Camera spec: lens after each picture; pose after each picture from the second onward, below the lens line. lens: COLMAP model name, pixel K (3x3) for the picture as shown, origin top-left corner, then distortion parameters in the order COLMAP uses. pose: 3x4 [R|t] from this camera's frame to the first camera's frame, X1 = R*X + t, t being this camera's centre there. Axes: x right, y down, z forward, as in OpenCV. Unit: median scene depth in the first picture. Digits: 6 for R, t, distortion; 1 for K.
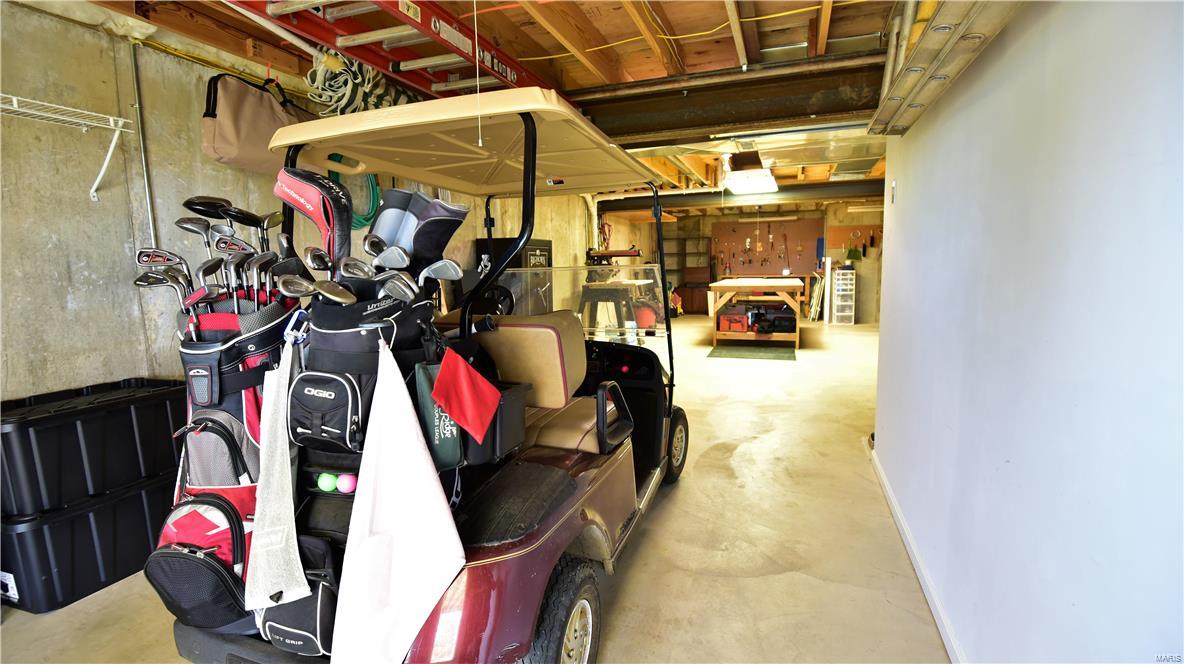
lens RADIAL K [[540.3, 0, 592.0], [0, 540.3, 332.0], [0, 0, 1]] dist [-0.021940, -0.000694]
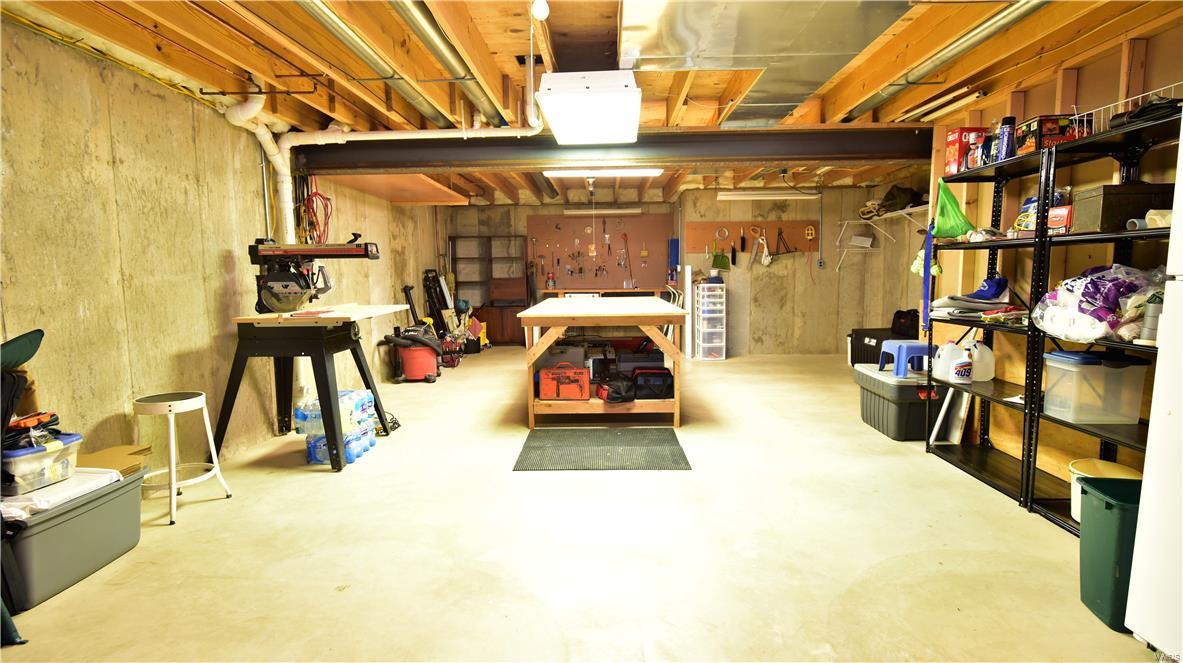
lens RADIAL K [[554.7, 0, 595.3], [0, 554.7, 326.3], [0, 0, 1]] dist [-0.012534, -0.000547]
pose [[0.947380, -0.023585, 0.319242, 0.088227], [0.032661, 0.999199, -0.023106, -0.046056], [-0.318442, 0.032316, 0.947391, 0.353248]]
